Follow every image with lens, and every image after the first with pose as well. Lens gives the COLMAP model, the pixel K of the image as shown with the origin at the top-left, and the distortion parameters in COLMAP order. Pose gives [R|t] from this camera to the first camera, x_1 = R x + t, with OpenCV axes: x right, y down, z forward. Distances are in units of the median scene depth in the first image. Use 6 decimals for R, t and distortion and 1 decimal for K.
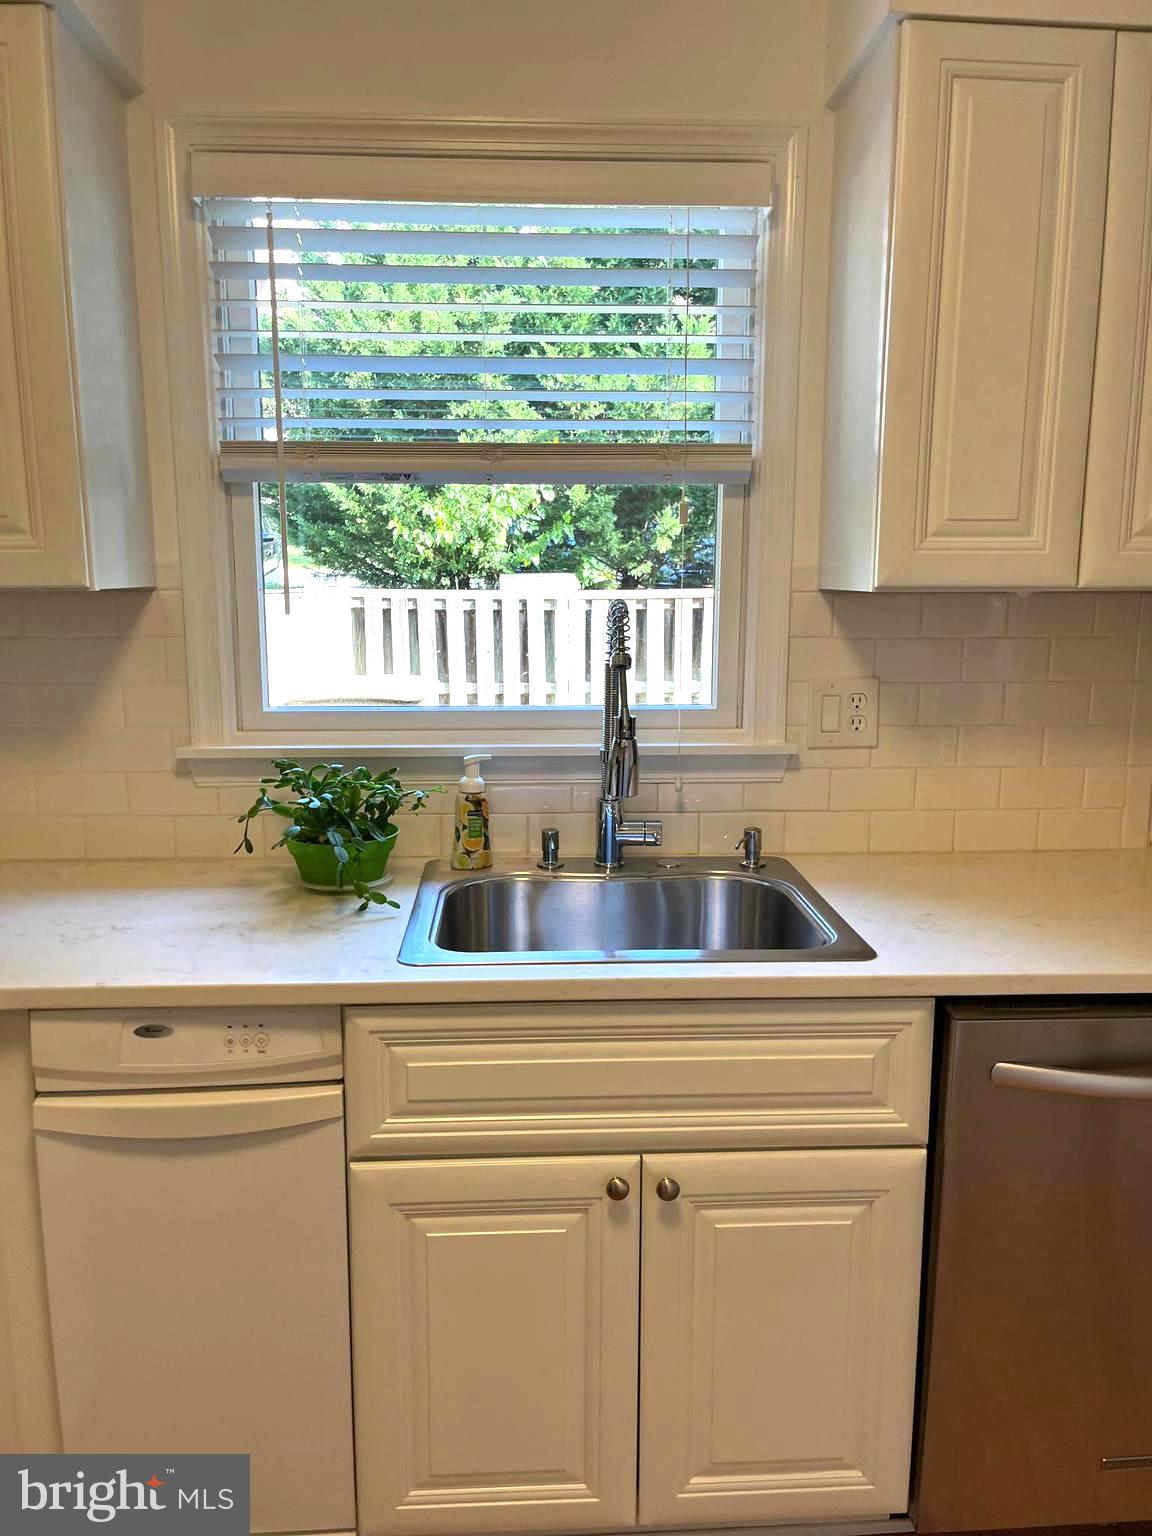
lens RADIAL K [[1170.5, 0, 613.0], [0, 1170.5, 761.5], [0, 0, 1]] dist [0.025642, -0.041259]
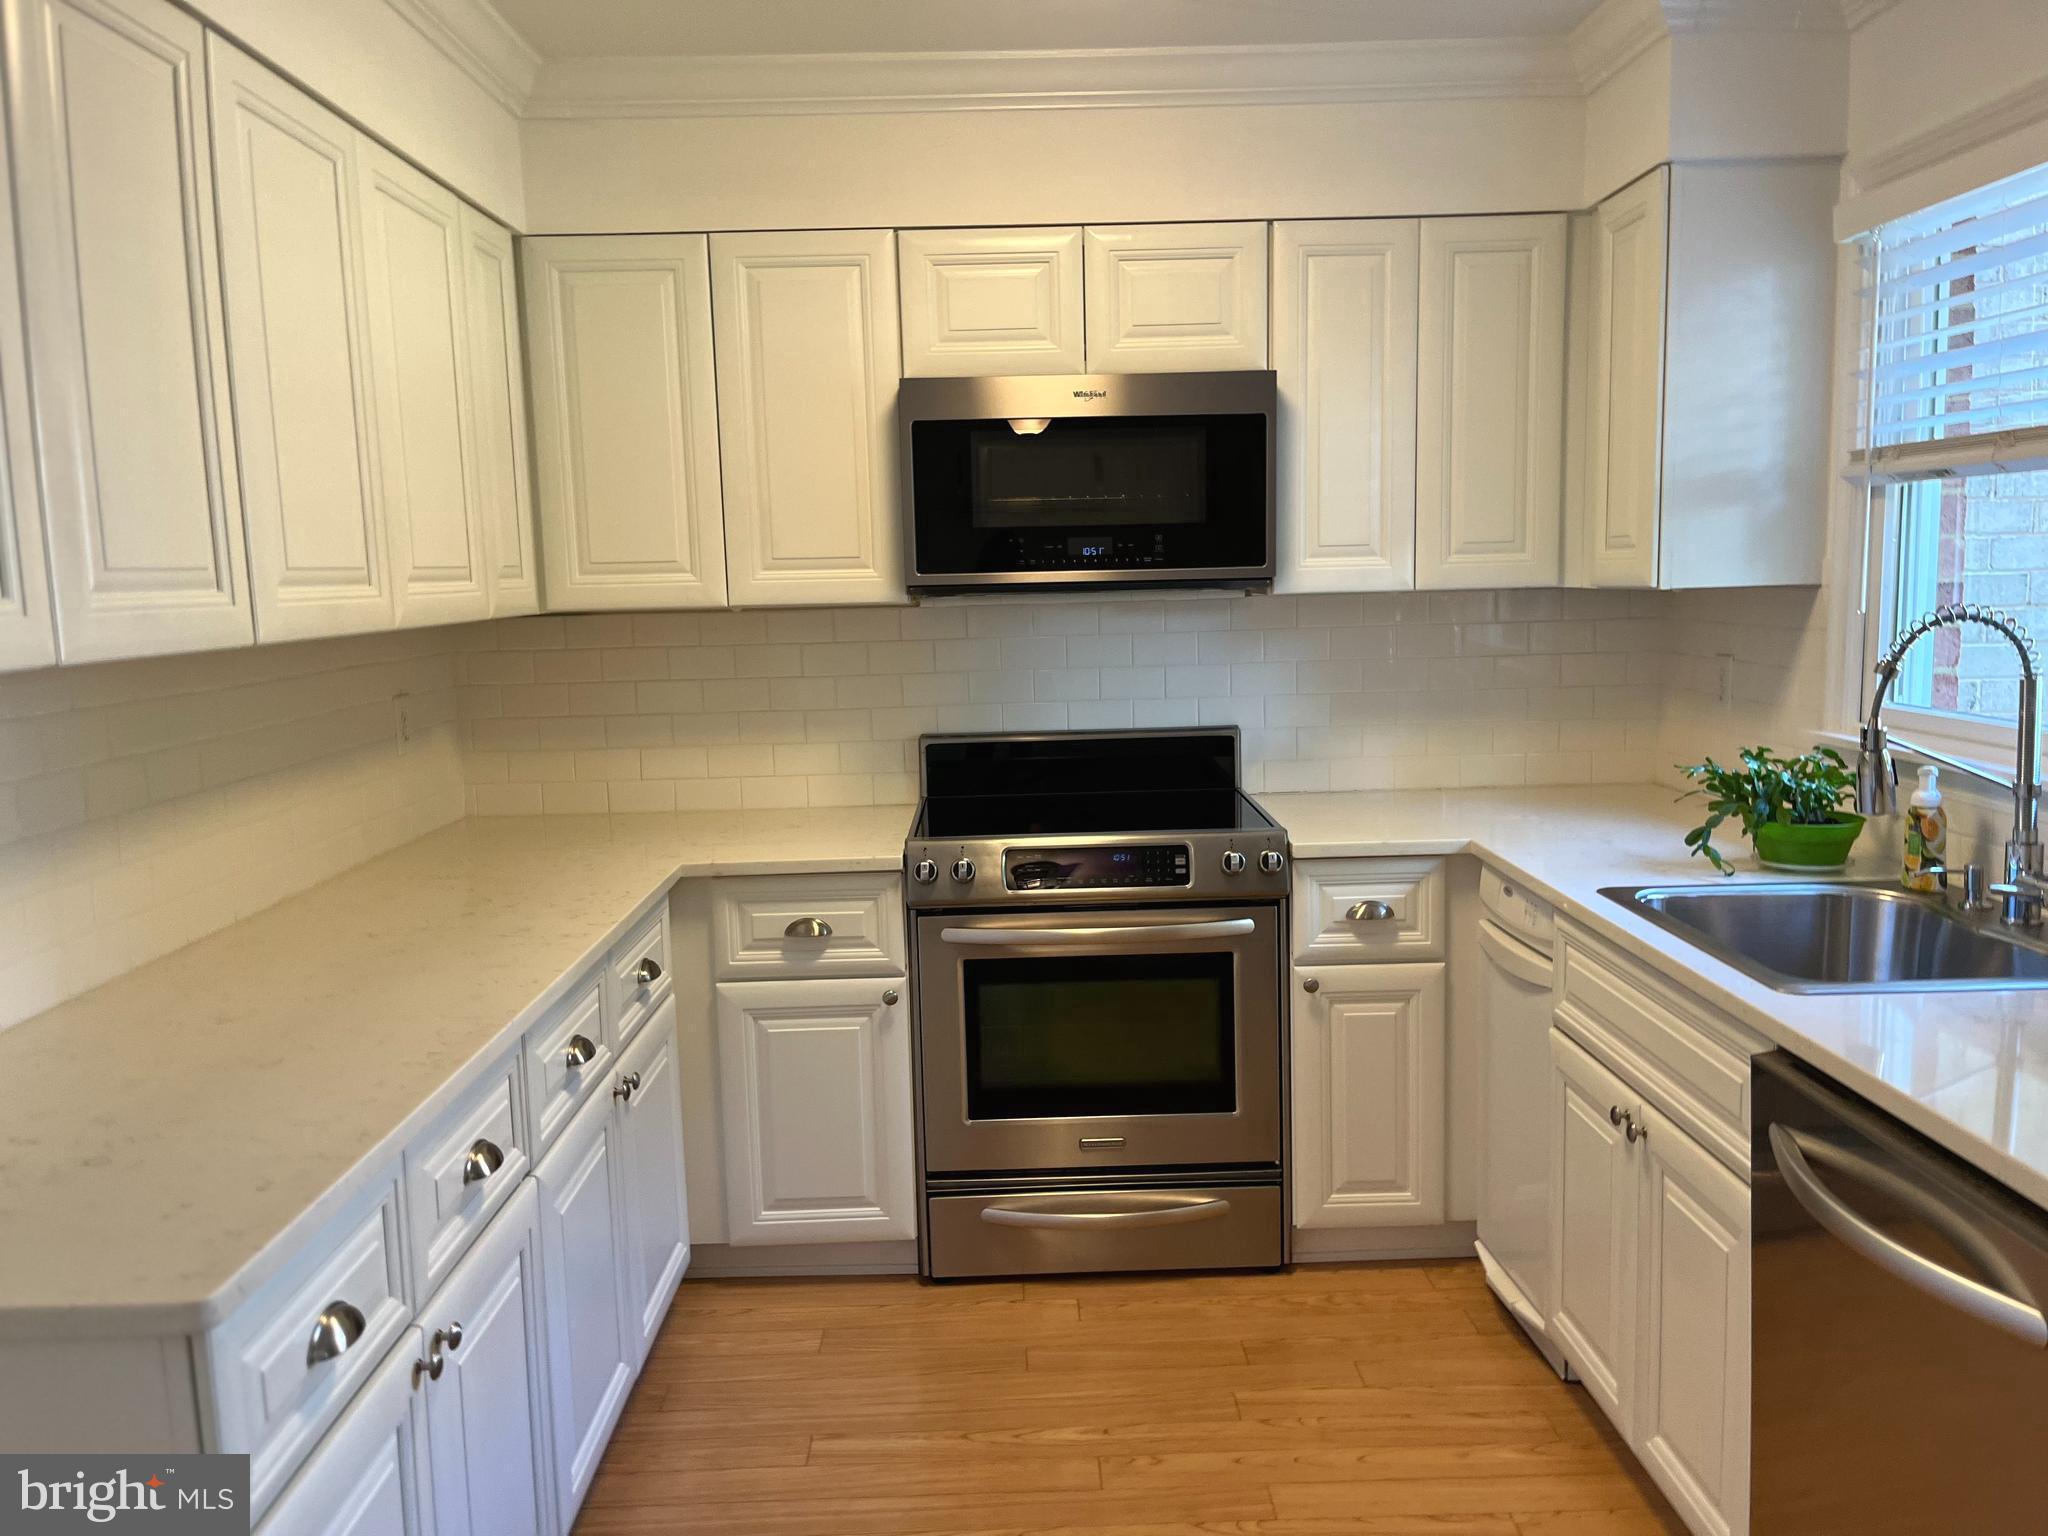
lens RADIAL K [[1560.7, 0, 1017.3], [0, 1560.7, 765.7], [0, 0, 1]] dist [0.025642, -0.041259]
pose [[-0.049380, 0.123400, -0.991128, 1.463389], [-0.135737, 0.982302, 0.129064, -0.087719], [0.989514, 0.140906, -0.031756, 0.407370]]
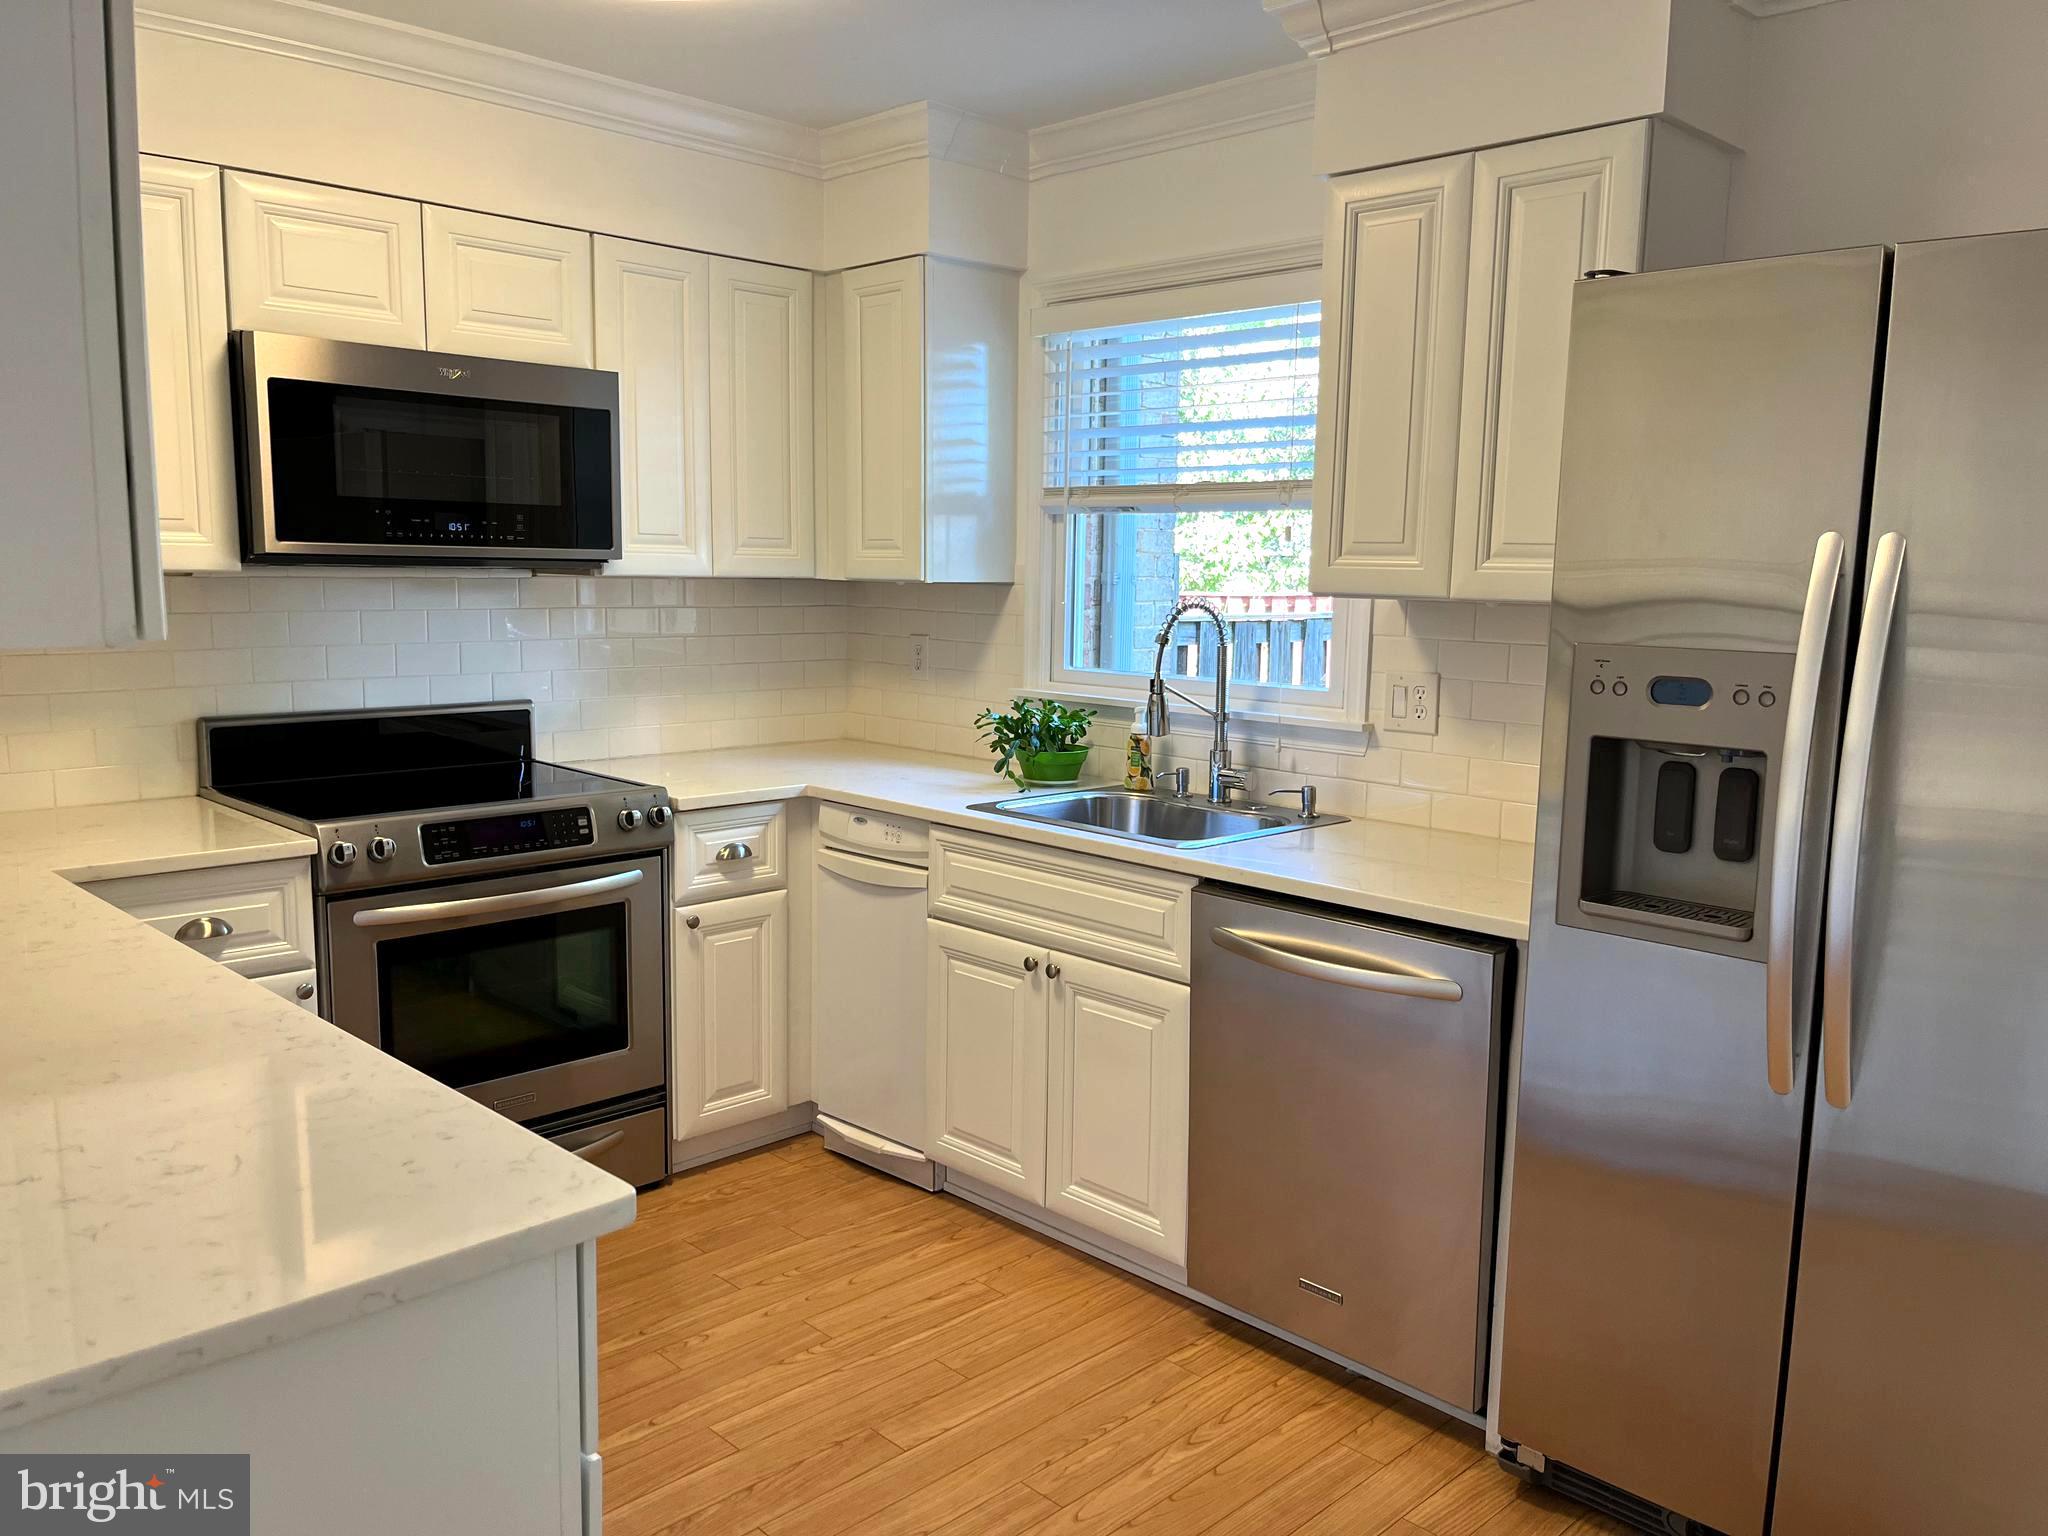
lens RADIAL K [[1560.7, 0, 1064.6], [0, 1560.7, 767.1], [0, 0, 1]] dist [0.025642, -0.041259]
pose [[0.674565, 0.107956, -0.730279, 1.495758], [-0.136493, 0.990432, 0.020335, 0.050674], [0.725487, 0.085961, 0.682847, -0.411689]]
